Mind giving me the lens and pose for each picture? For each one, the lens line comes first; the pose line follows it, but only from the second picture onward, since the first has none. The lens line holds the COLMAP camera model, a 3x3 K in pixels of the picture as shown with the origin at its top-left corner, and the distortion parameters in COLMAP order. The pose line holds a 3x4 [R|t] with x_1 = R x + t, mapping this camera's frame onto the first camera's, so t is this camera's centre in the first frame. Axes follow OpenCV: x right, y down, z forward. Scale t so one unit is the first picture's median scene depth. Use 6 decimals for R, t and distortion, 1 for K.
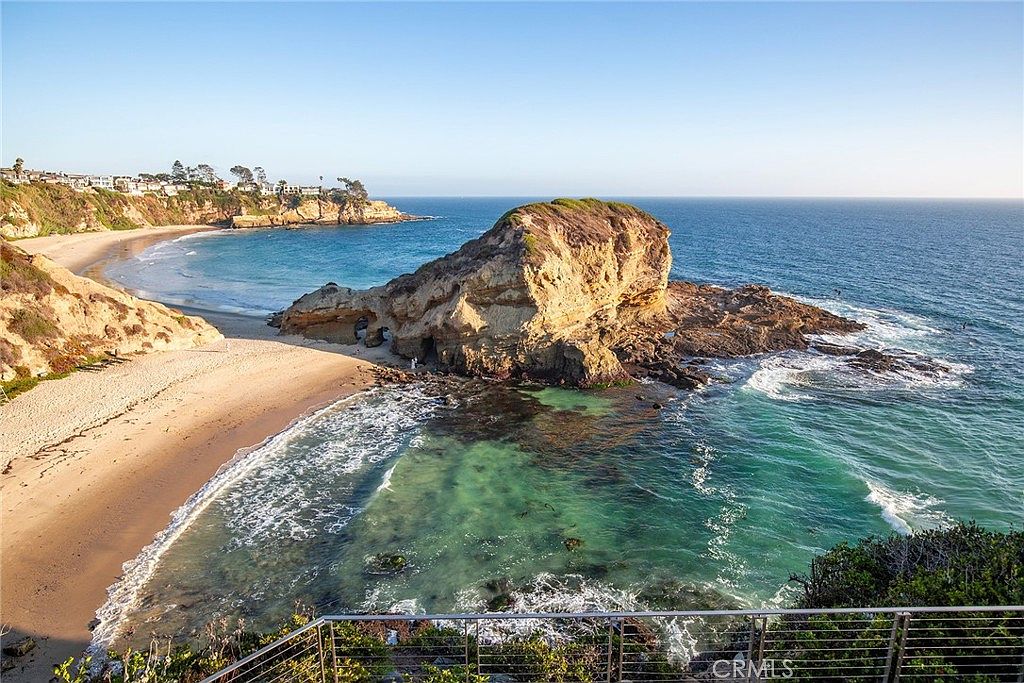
lens RADIAL K [[583.8, 0, 512.0], [0, 583.8, 341.5], [0, 0, 1]] dist [-0.004453, -0.000874]
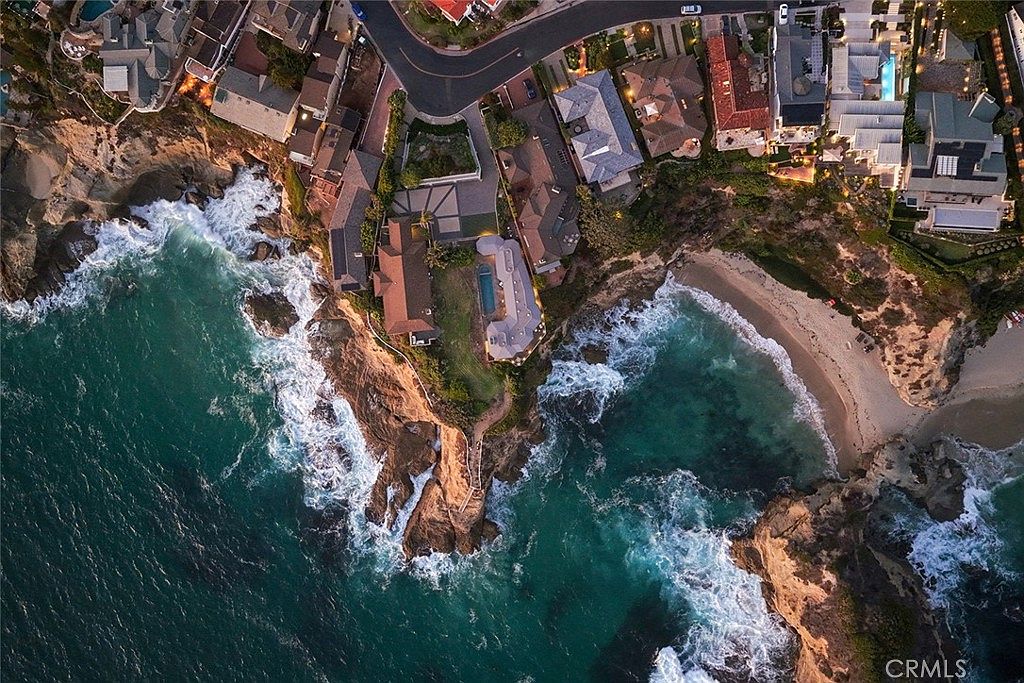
lens RADIAL K [[858.4, 0, 512.0], [0, 858.4, 341.5], [0, 0, 1]] dist [0.001421, 0.002242]
pose [[-0.618706, 0.785587, 0.007562, 0.038768], [-0.182567, -0.153133, 0.971195, -2.126566], [0.764116, 0.599503, 0.238166, -0.538068]]
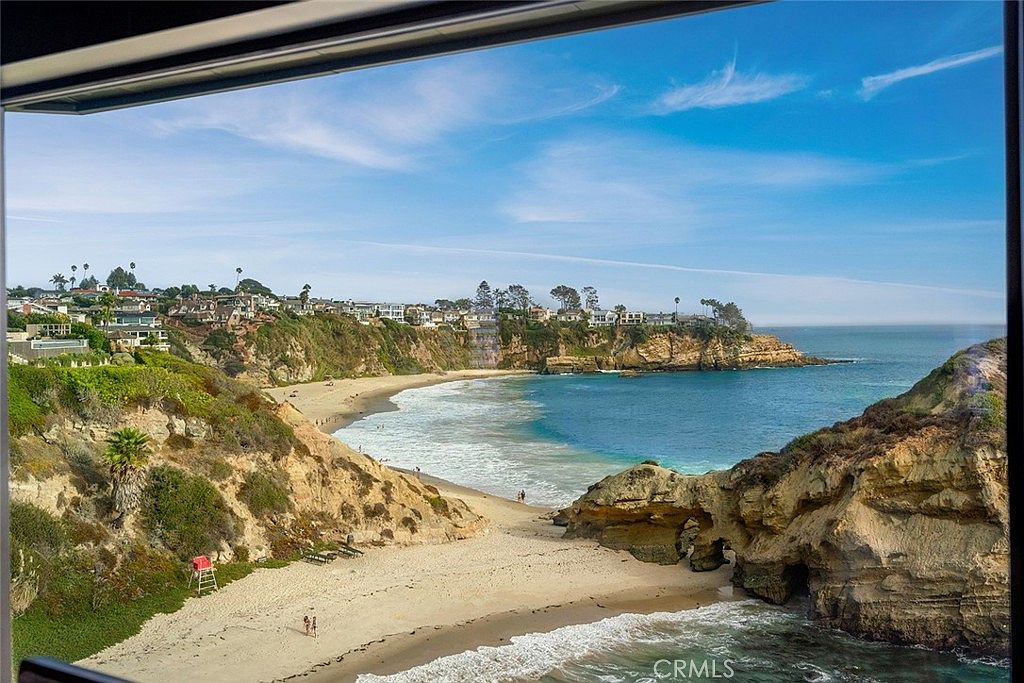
lens RADIAL K [[973.4, 0, 513.3], [0, 973.4, 328.5], [0, 0, 1]] dist [-0.006402, 0.016615]
pose [[0.886992, -0.009117, -0.461694, 0.051912], [-0.102048, 0.971217, -0.215230, 0.002366], [0.450368, 0.238023, 0.860531, -0.008762]]
